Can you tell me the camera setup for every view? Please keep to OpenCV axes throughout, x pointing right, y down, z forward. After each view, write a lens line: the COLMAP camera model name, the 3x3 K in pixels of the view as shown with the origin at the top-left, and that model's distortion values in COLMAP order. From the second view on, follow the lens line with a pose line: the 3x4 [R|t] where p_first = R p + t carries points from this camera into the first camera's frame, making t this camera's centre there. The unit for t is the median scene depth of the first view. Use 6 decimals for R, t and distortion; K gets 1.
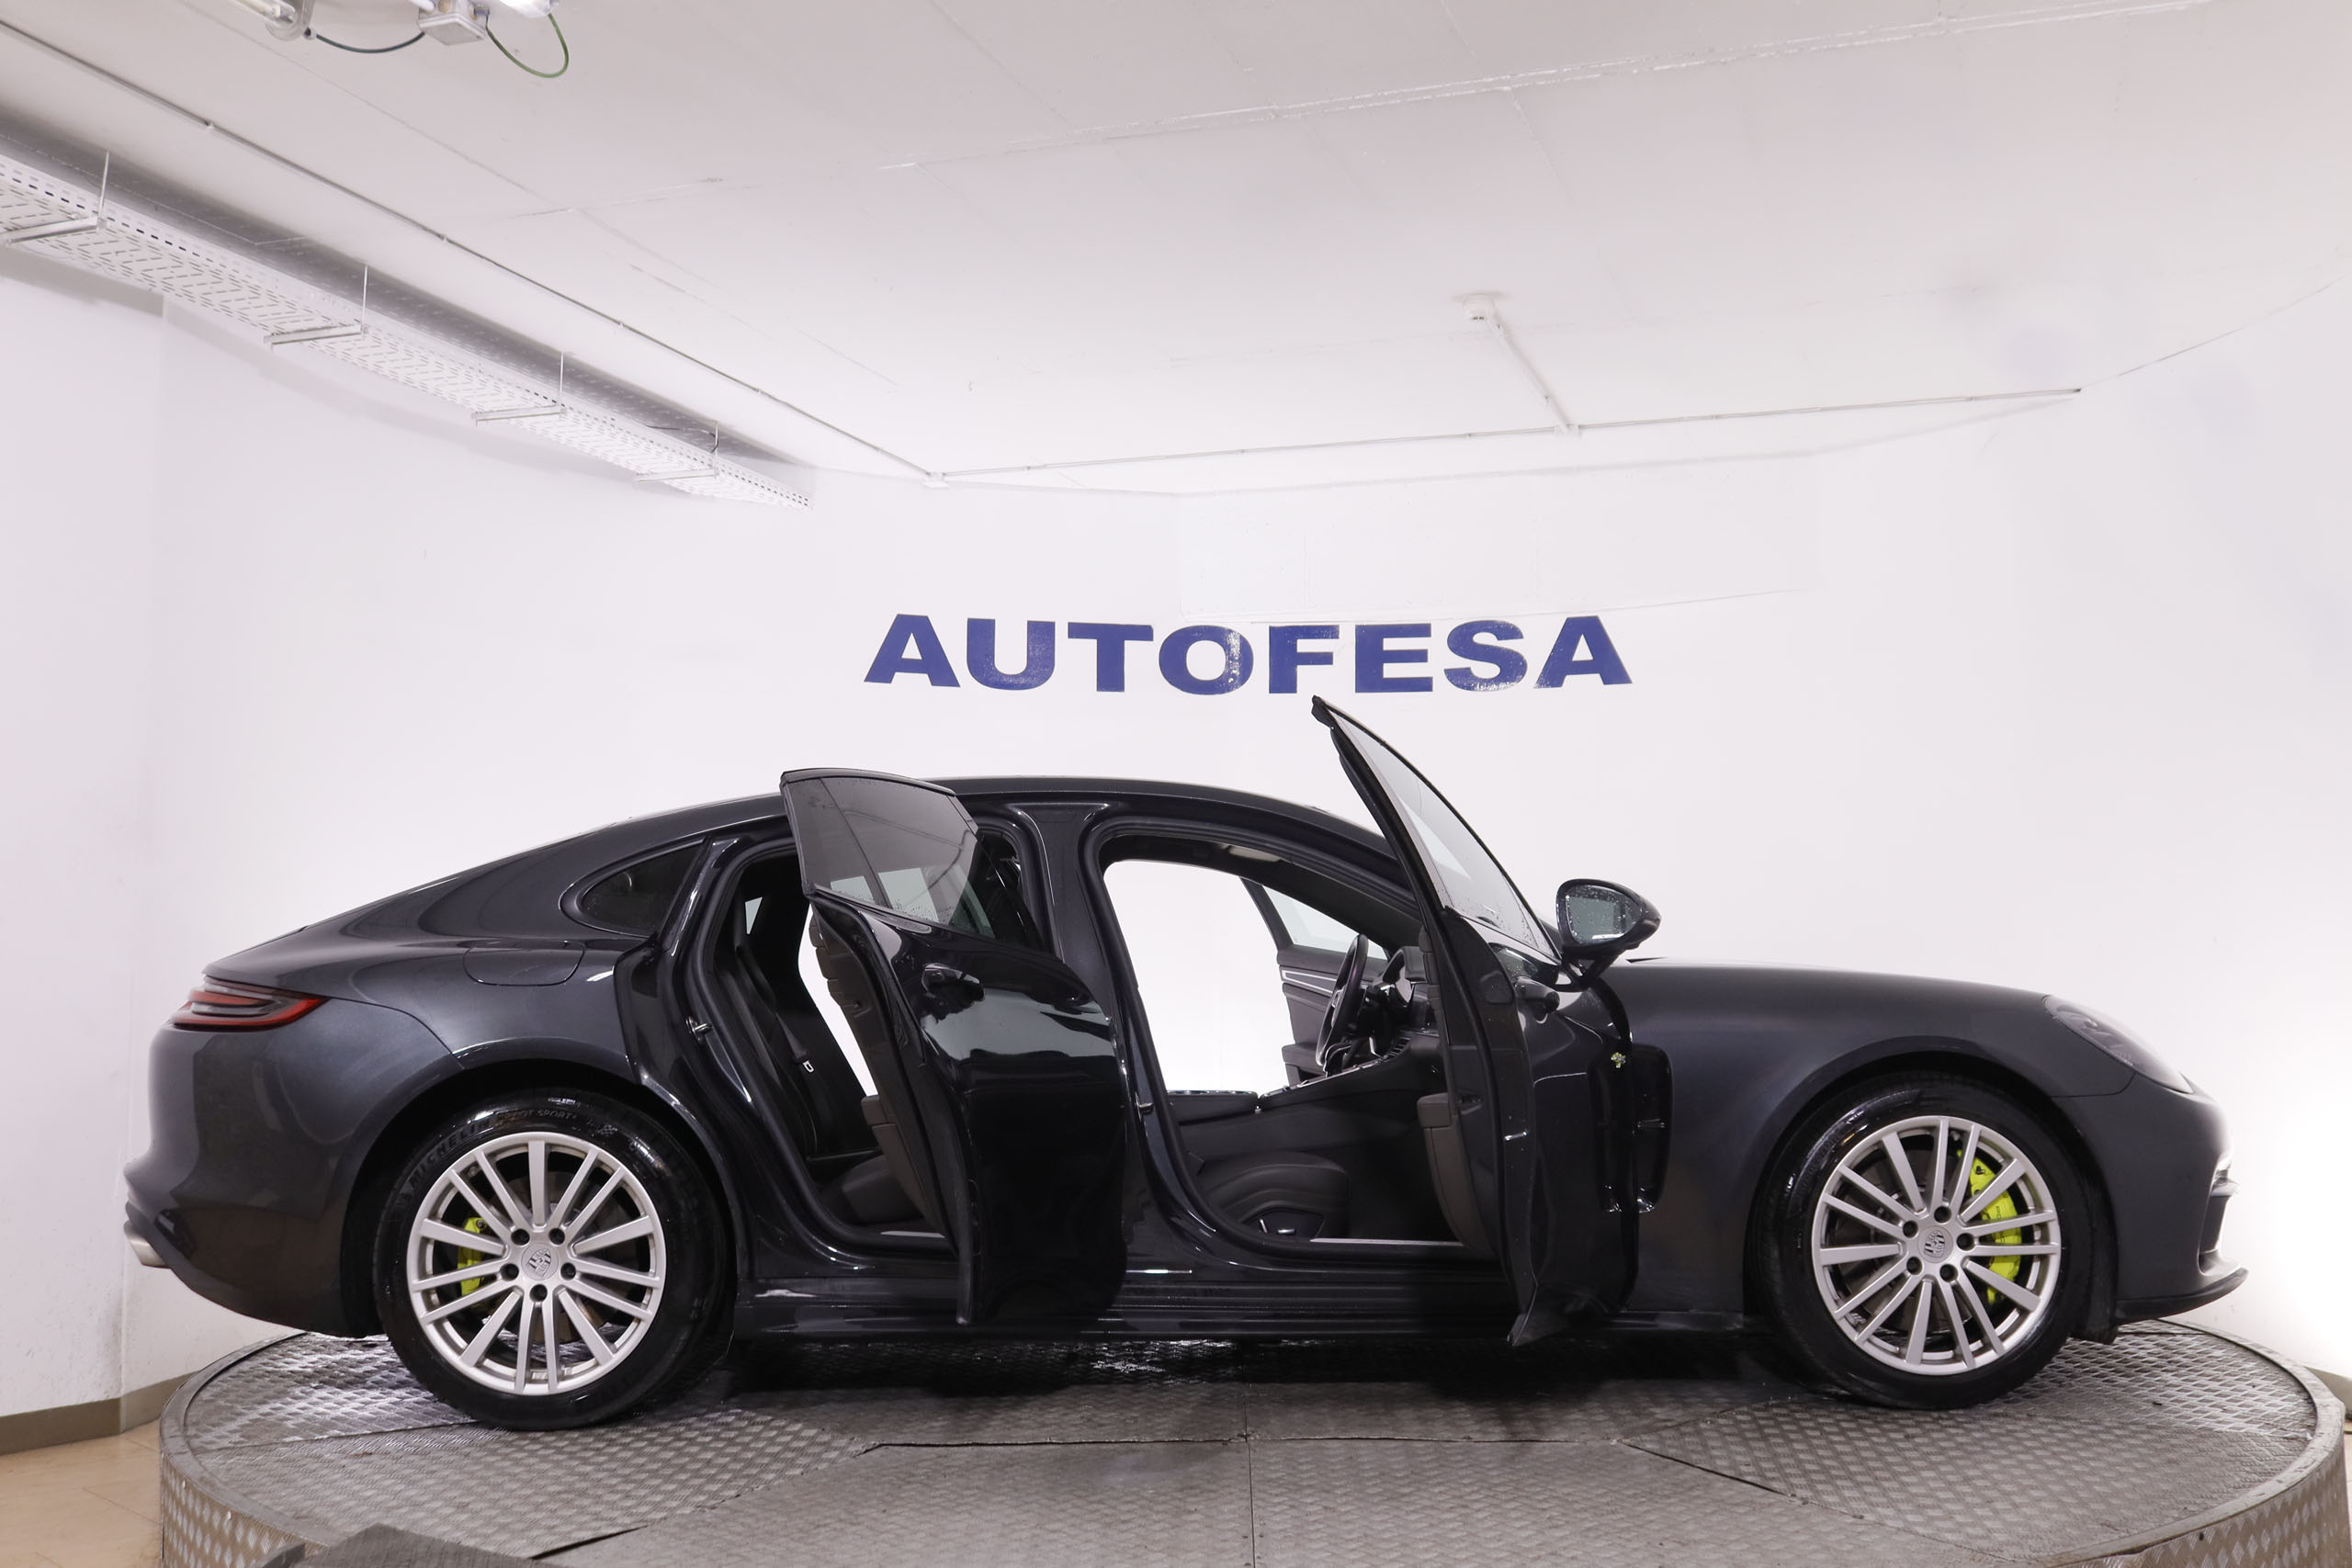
lens RADIAL K [[2298.5, 0, 1173.6], [0, 2298.5, 745.0], [0, 0, 1]] dist [-0.139132, 0.143097]
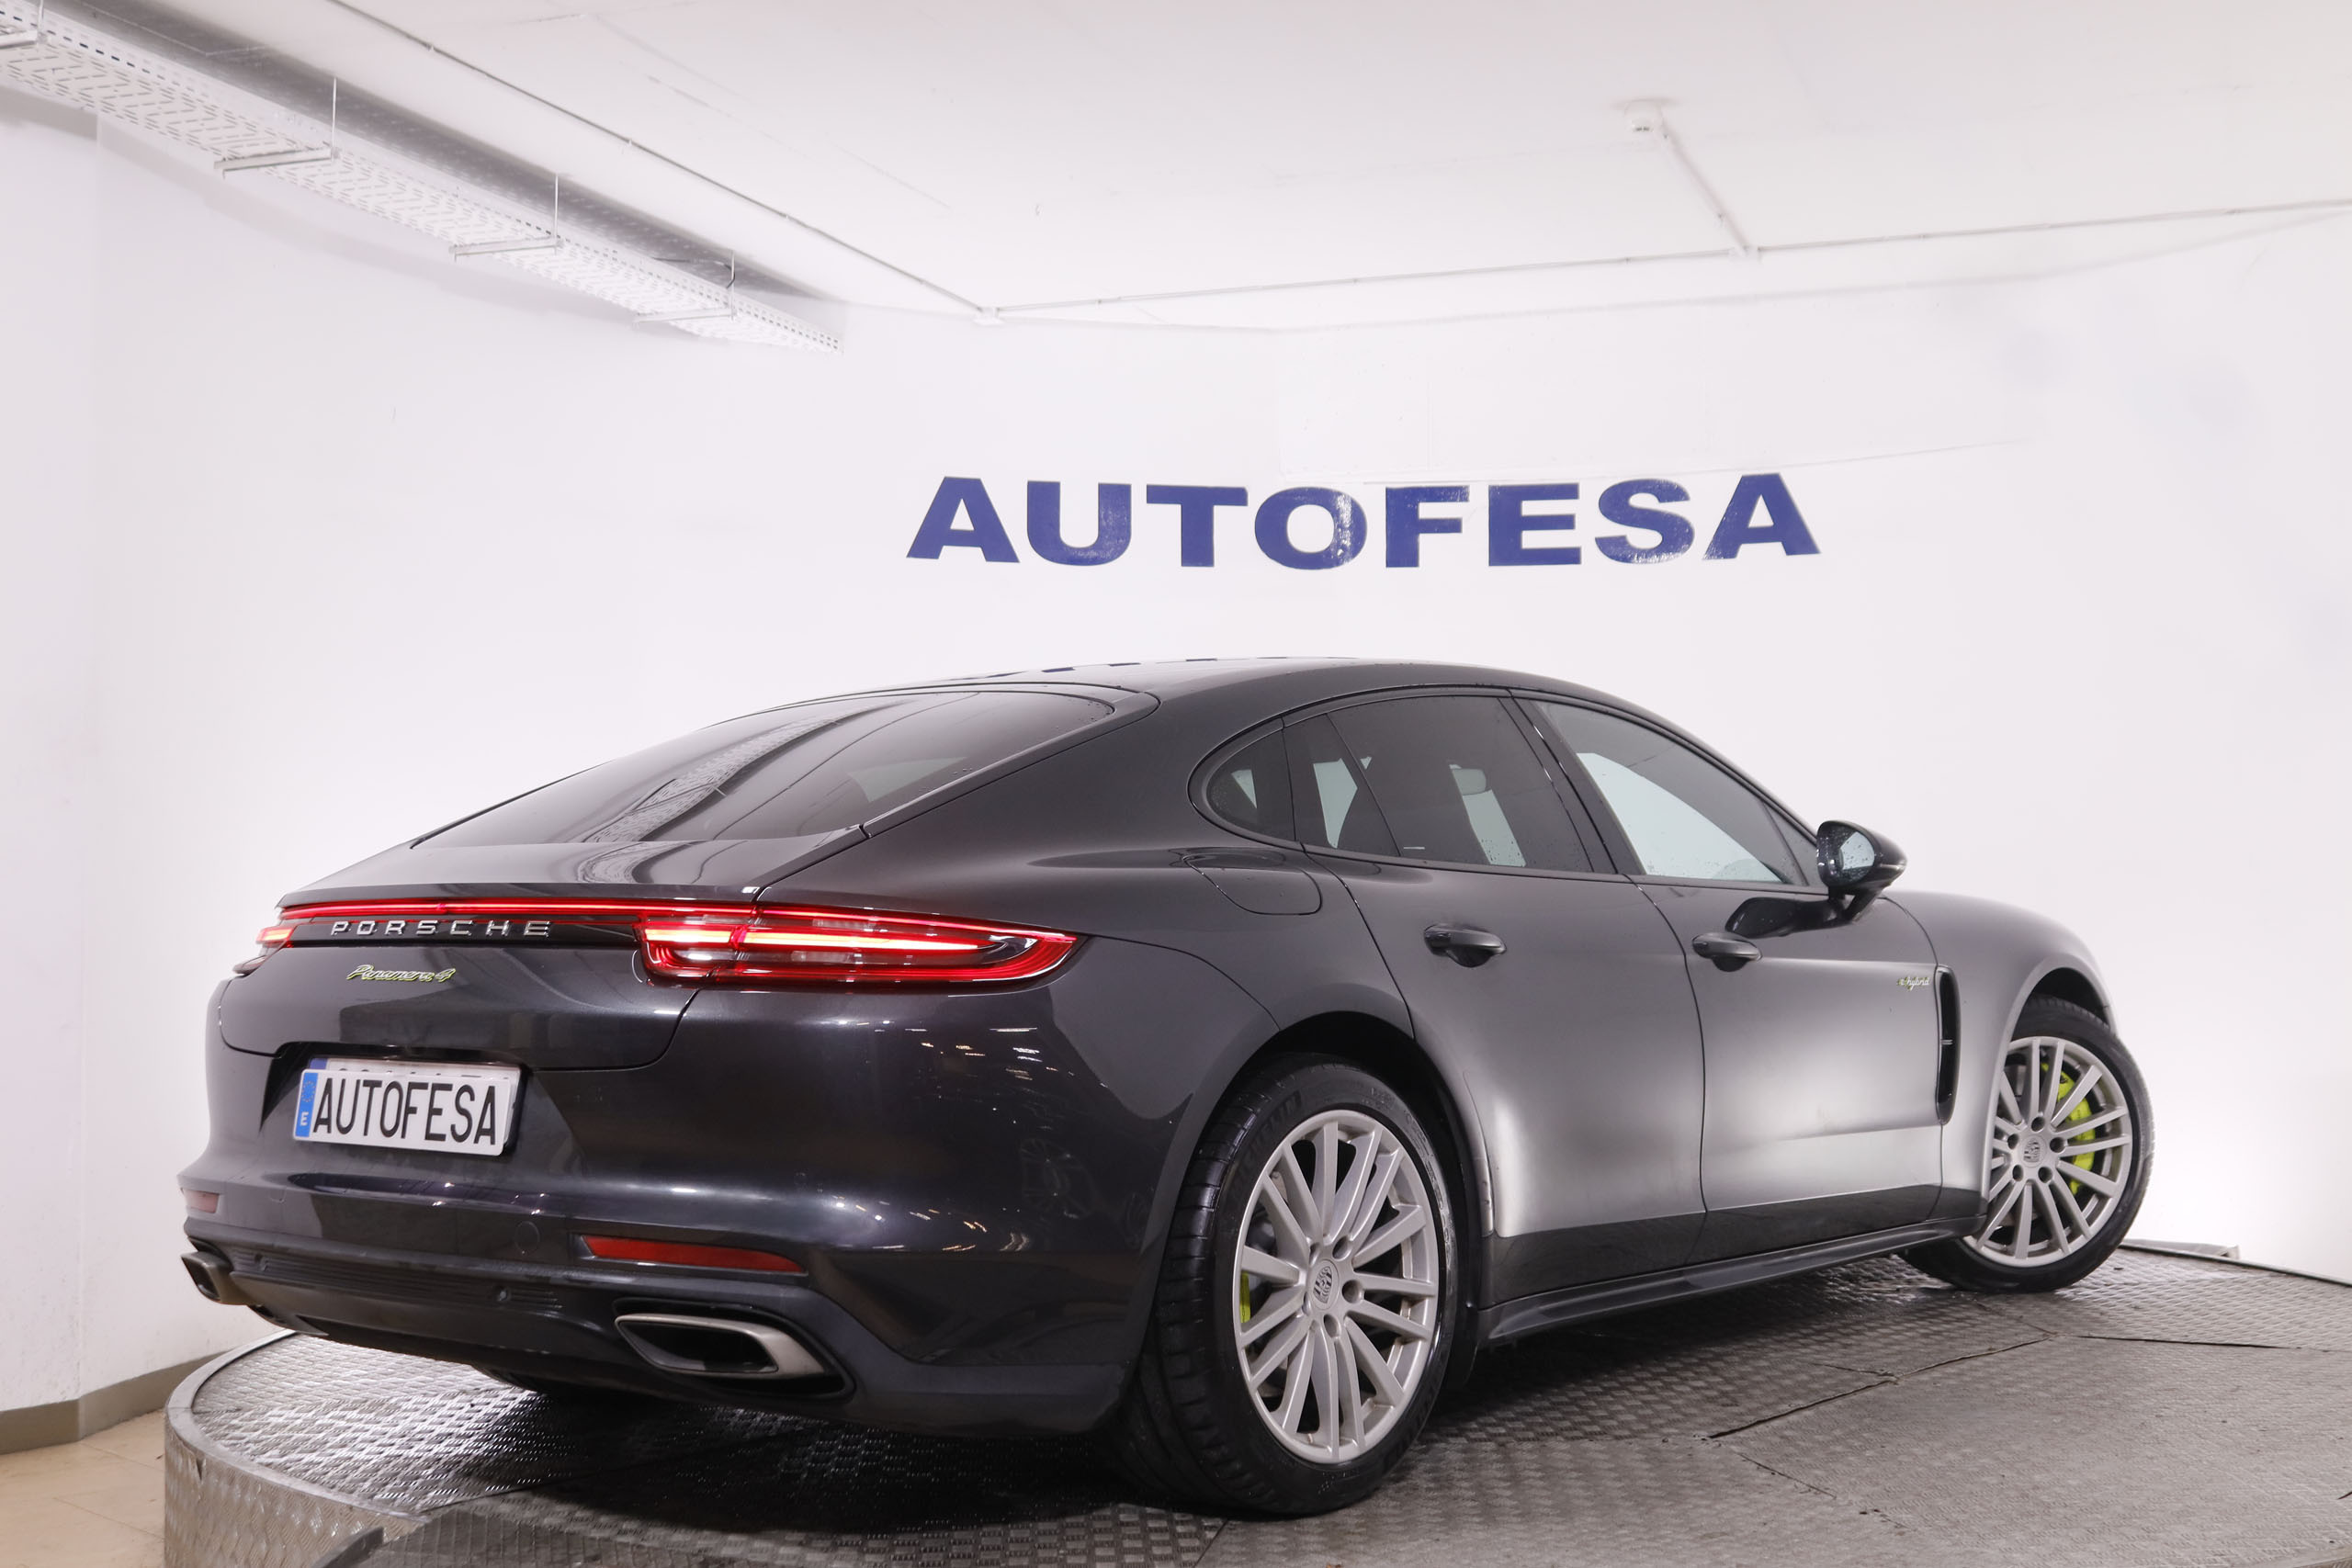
lens RADIAL K [[2867.3, 0, 1183.5], [0, 2867.3, 754.4], [0, 0, 1]] dist [-0.093319, 0.144456]
pose [[0.999802, -0.005568, -0.019092, -0.013477], [0.006462, 0.998870, 0.047080, -0.004261], [0.018809, -0.047194, 0.998709, -0.054037]]
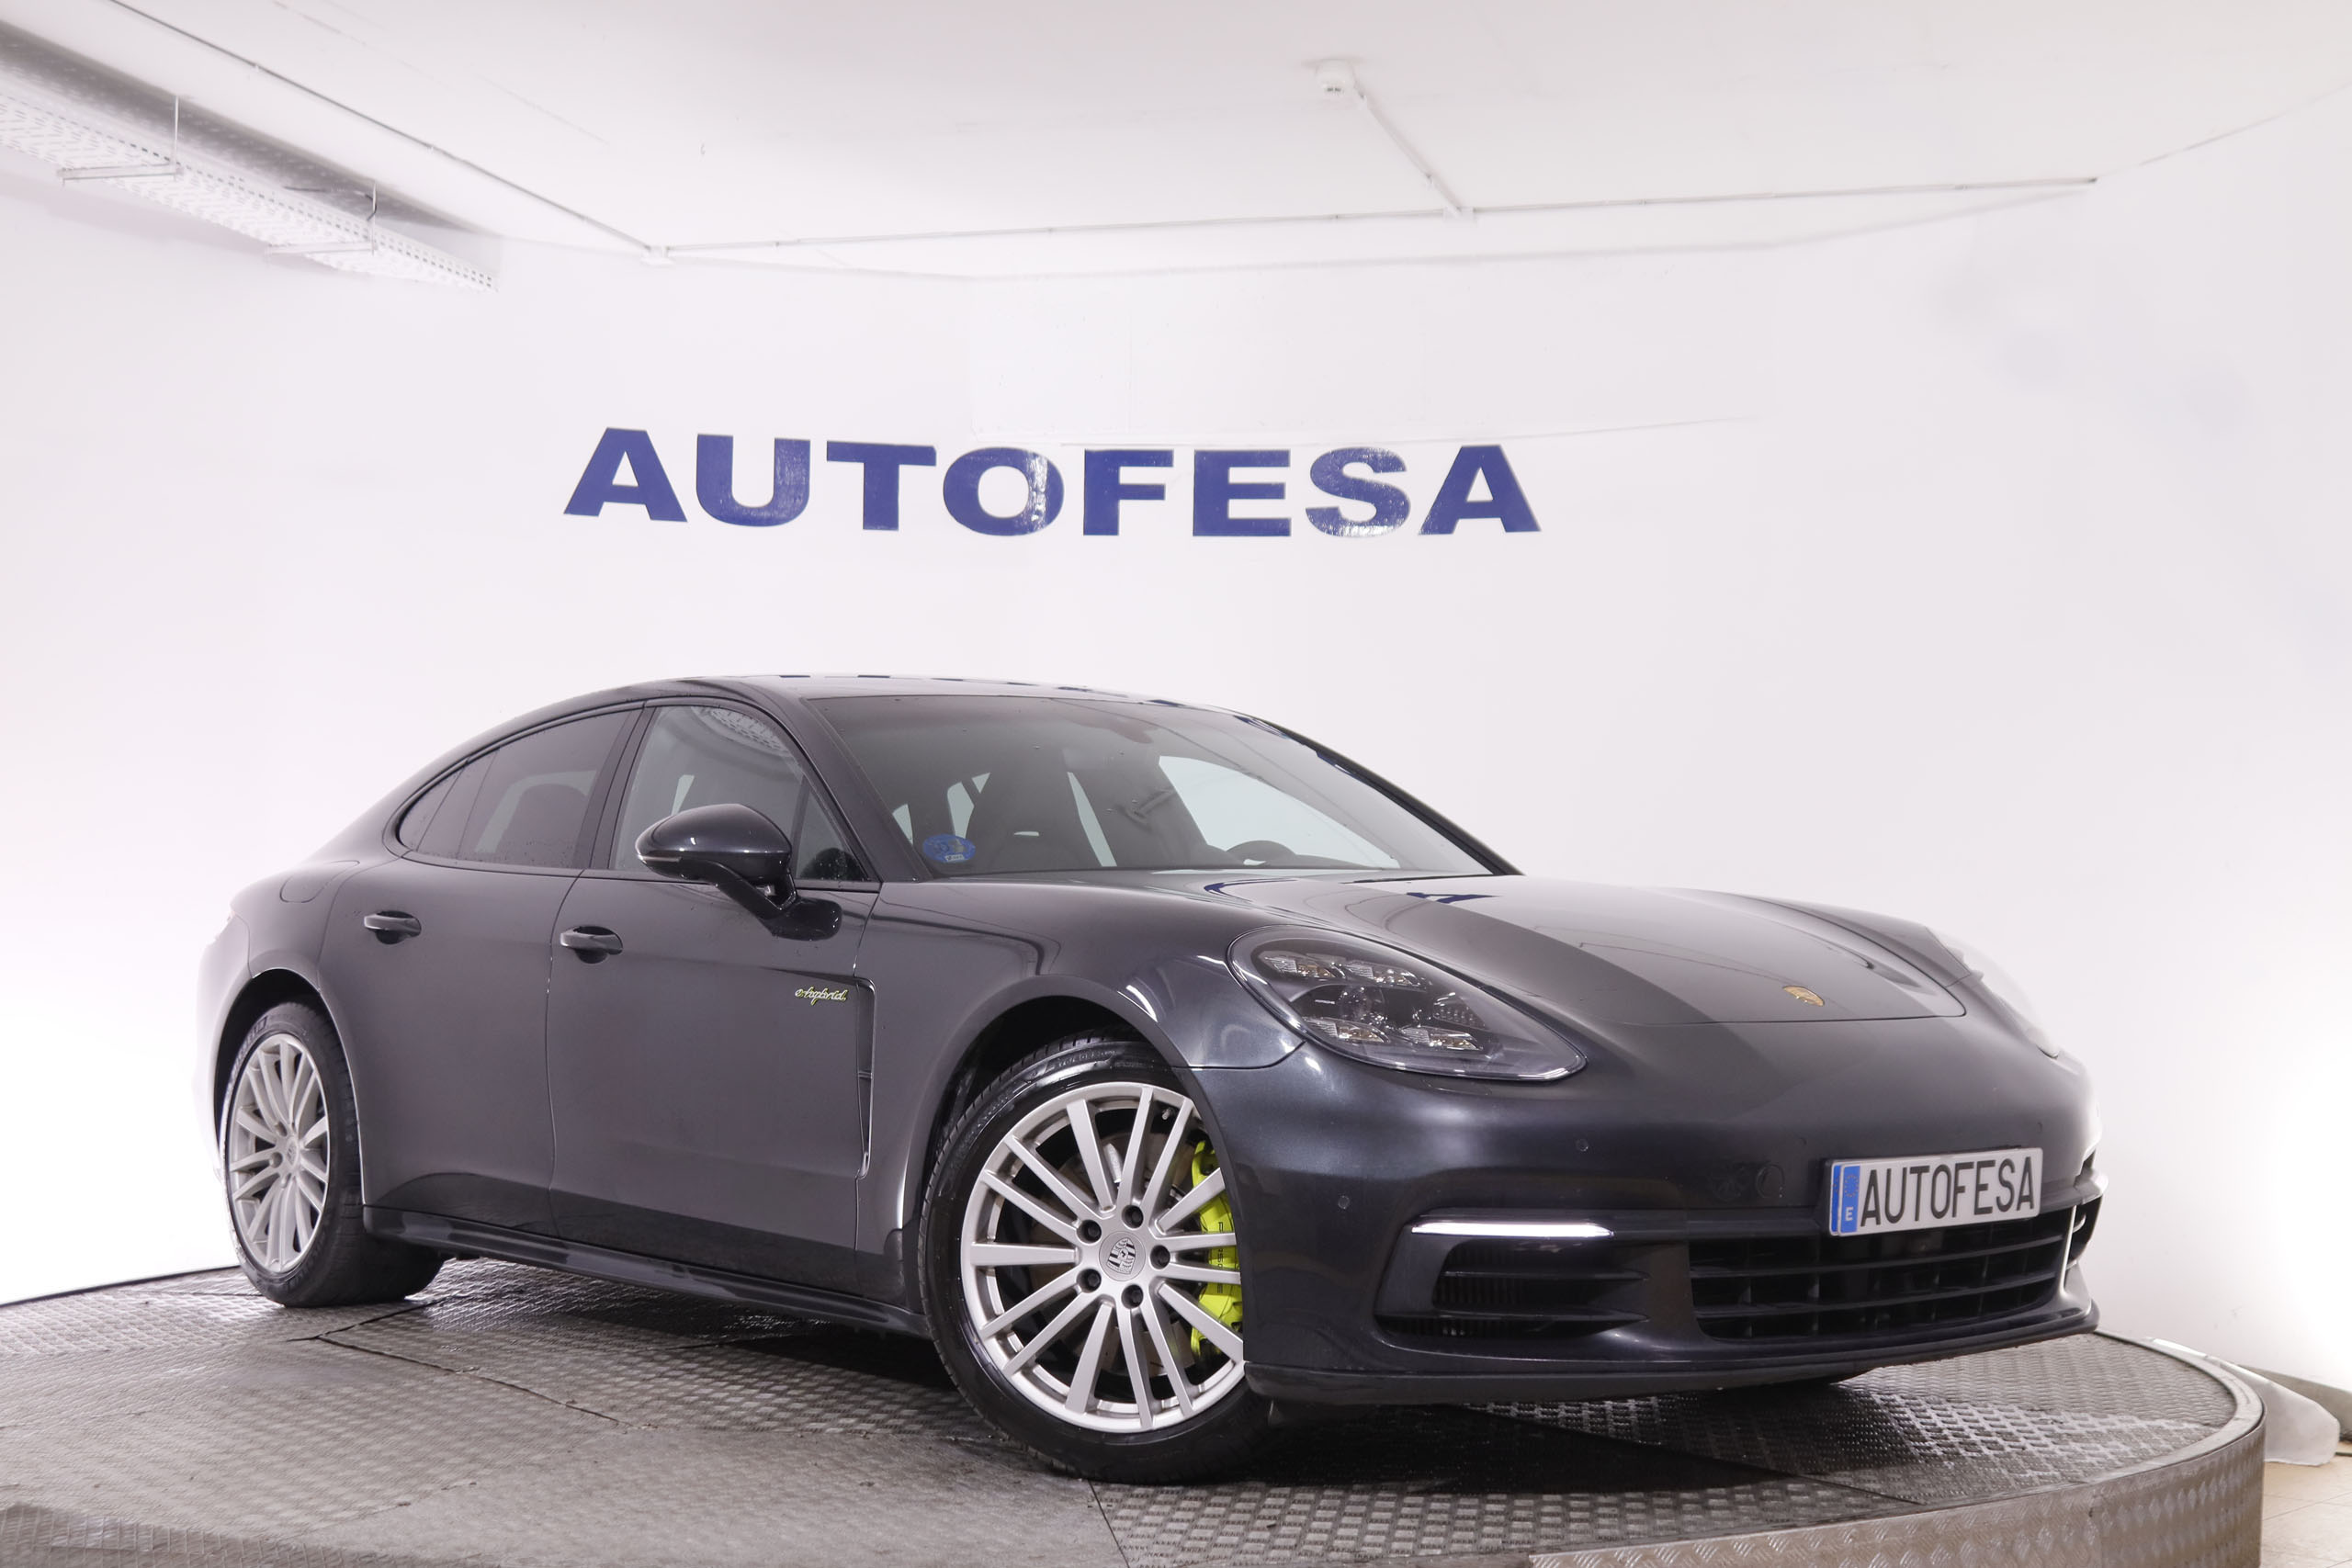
lens RADIAL K [[3228.7, 0, 1187.0], [0, 3228.7, 740.8], [0, 0, 1]] dist [-0.069363, 0.170771]
pose [[0.998024, 0.011761, 0.061718, 0.010226], [-0.015028, 0.998495, 0.052744, -0.011703], [-0.061005, -0.053567, 0.996699, -0.110795]]
